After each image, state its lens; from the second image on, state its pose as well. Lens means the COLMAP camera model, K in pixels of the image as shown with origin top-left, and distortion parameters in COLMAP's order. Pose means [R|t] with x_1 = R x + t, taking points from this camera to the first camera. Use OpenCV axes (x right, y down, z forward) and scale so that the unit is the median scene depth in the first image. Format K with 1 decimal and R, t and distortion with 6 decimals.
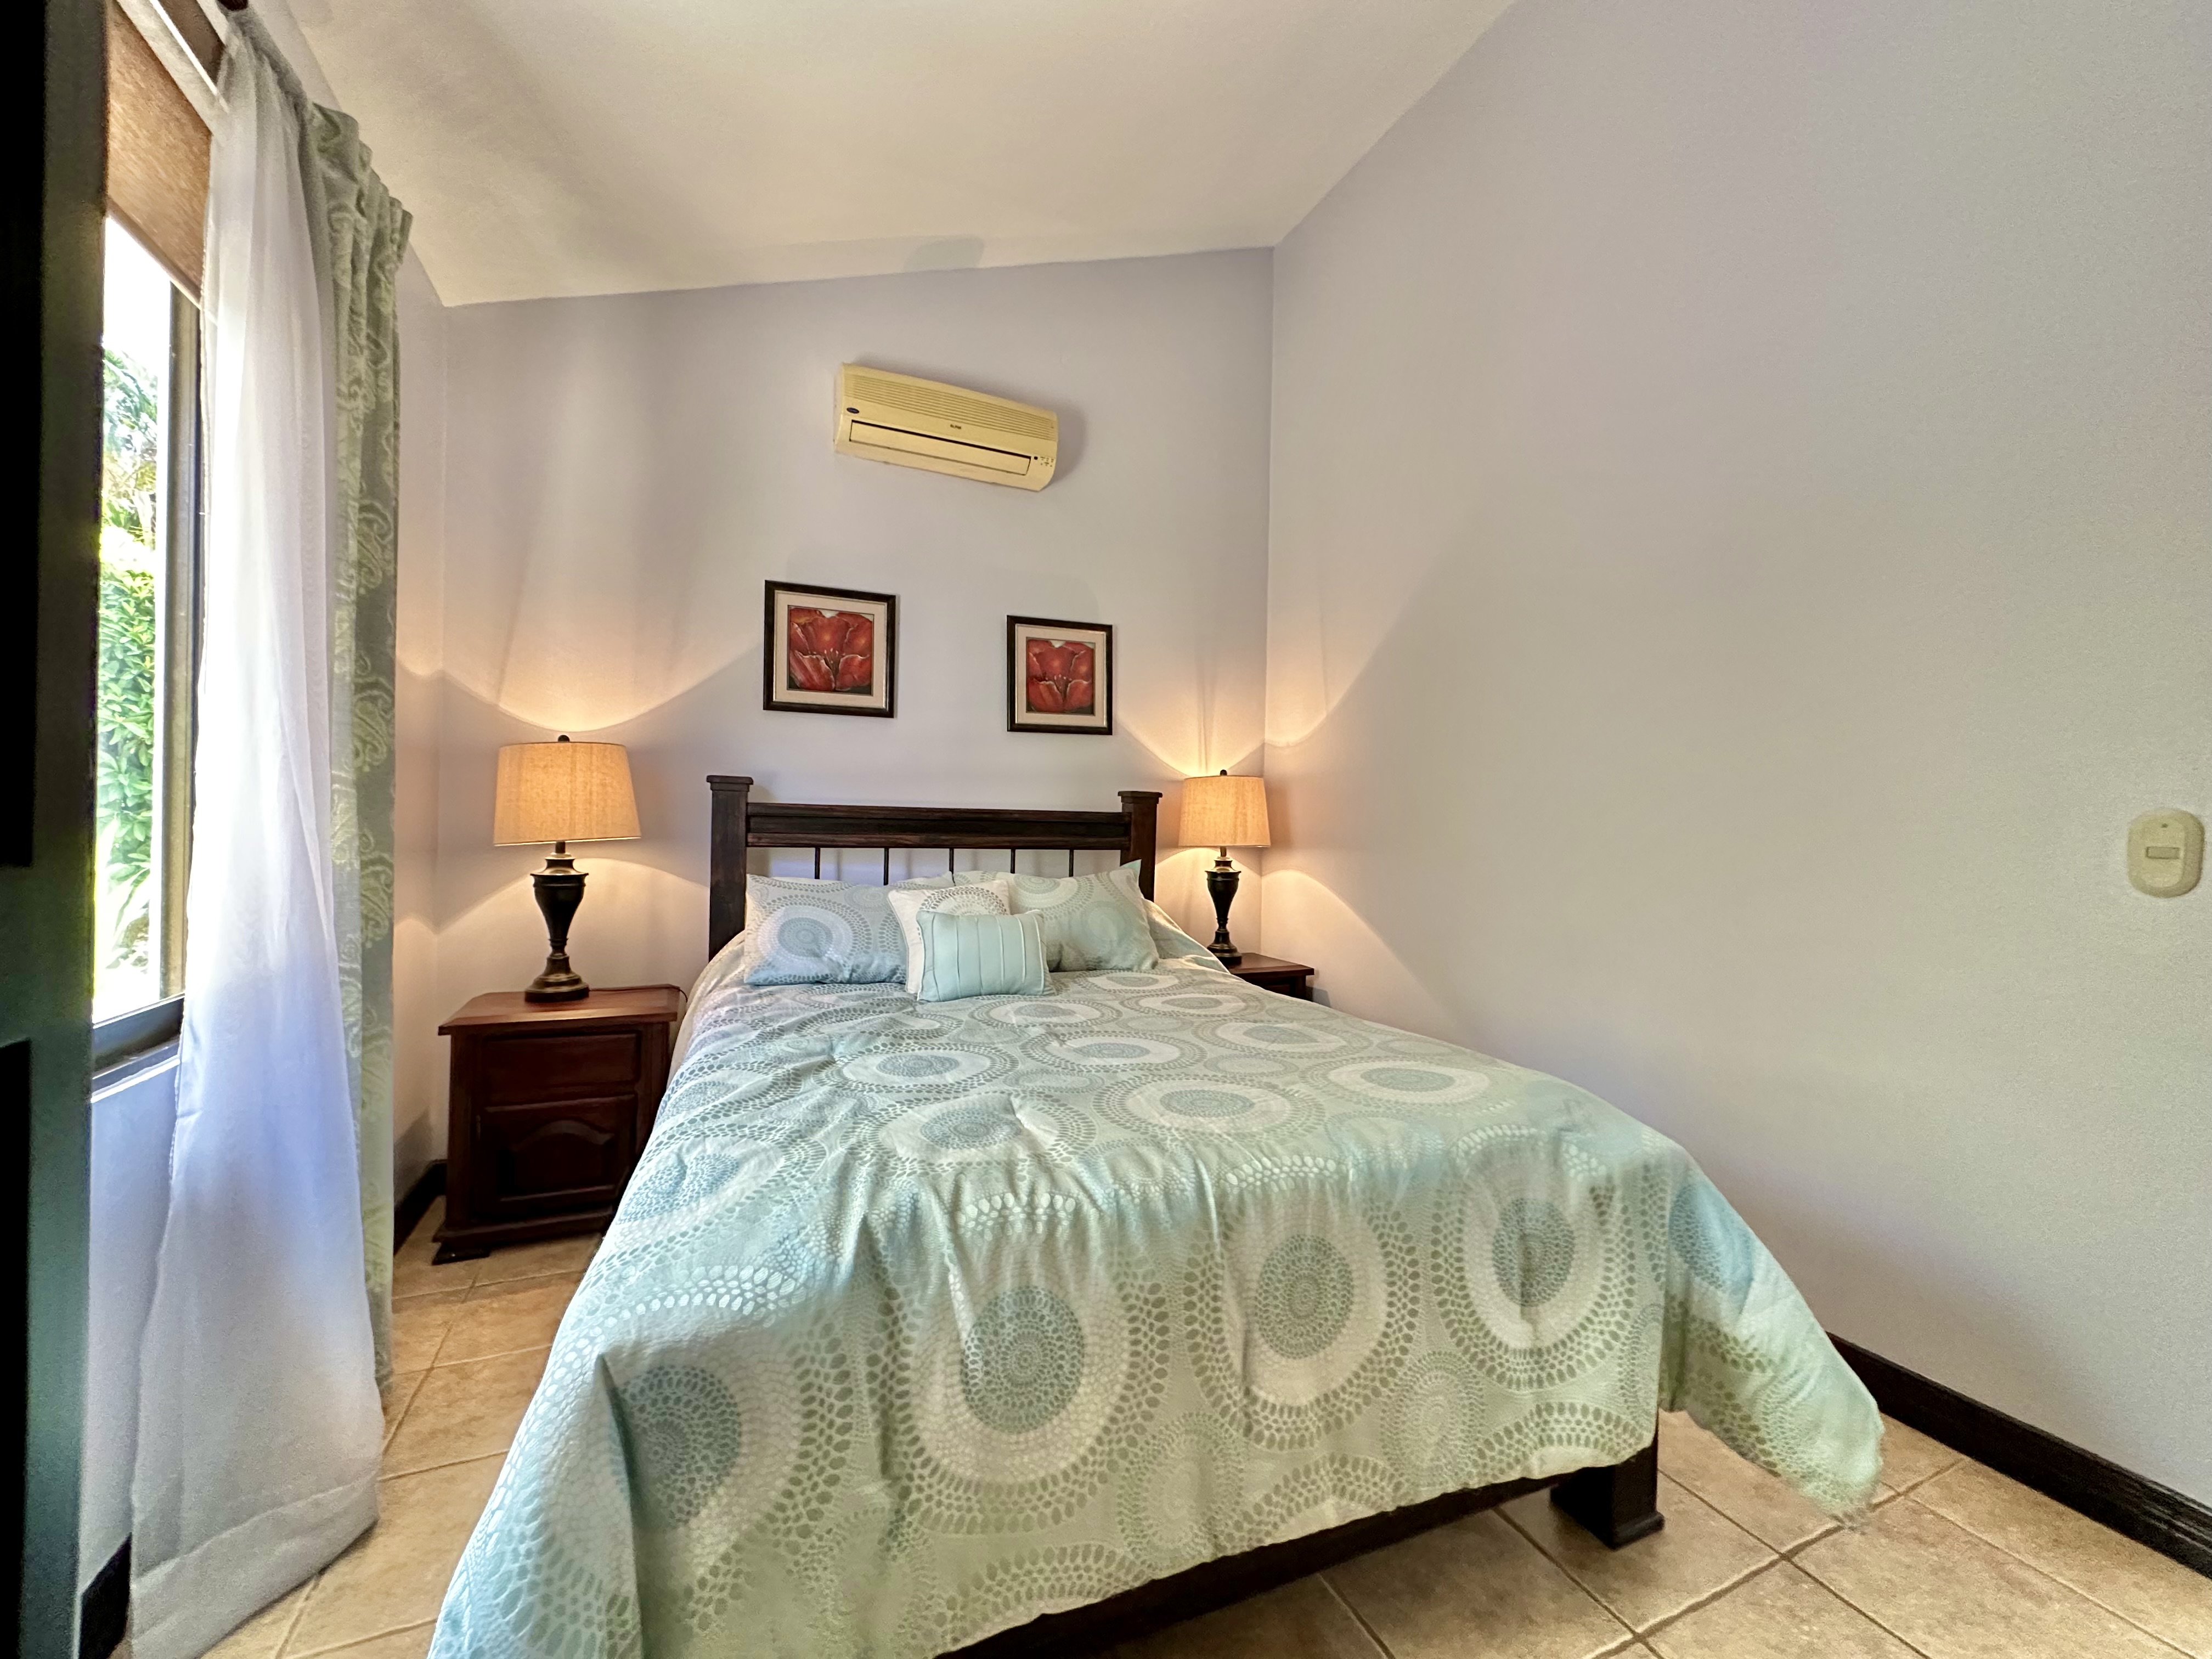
lens RADIAL K [[883.6, 0, 1106.0], [0, 883.6, 829.5], [0, 0, 1]] dist [0.012803, -0.000026]
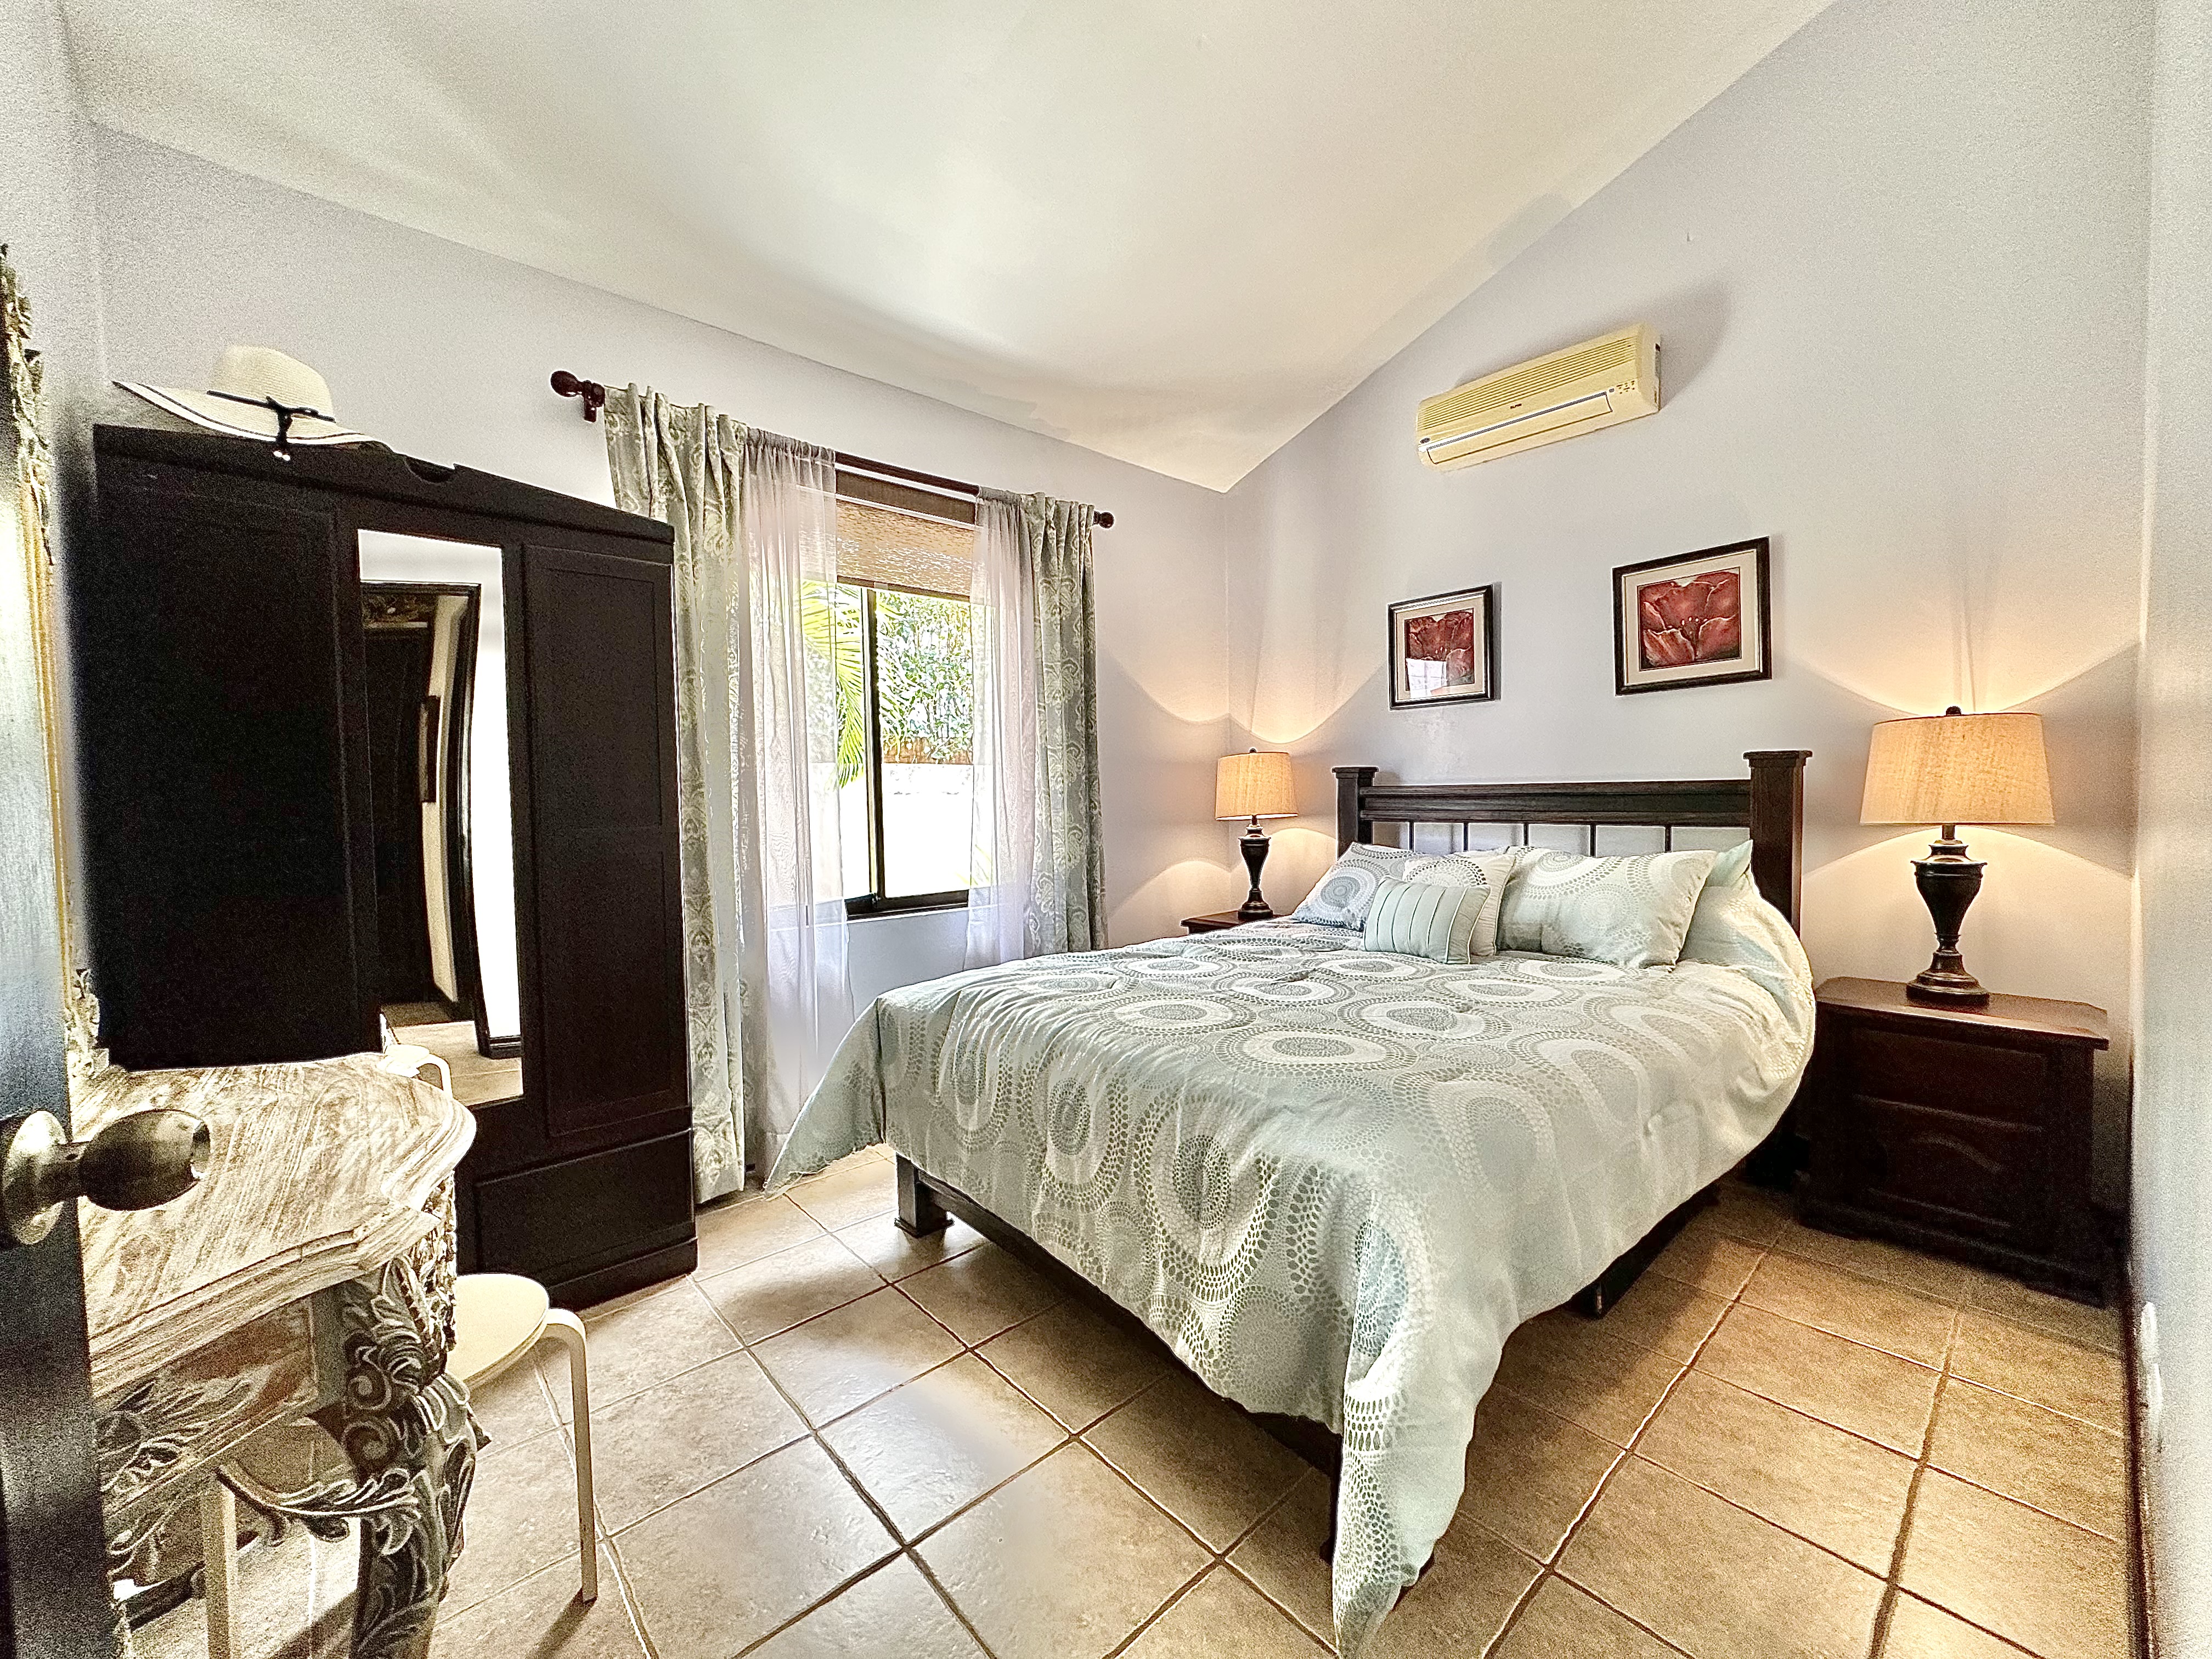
lens RADIAL K [[883.3, 0, 1108.1], [0, 883.3, 832.1], [0, 0, 1]] dist [-0.001422, -0.000134]
pose [[0.305684, 0.015090, -0.952014, 0.685257], [0.012538, 0.999724, 0.019872, 0.004919], [0.952051, -0.018011, 0.305410, 0.255478]]
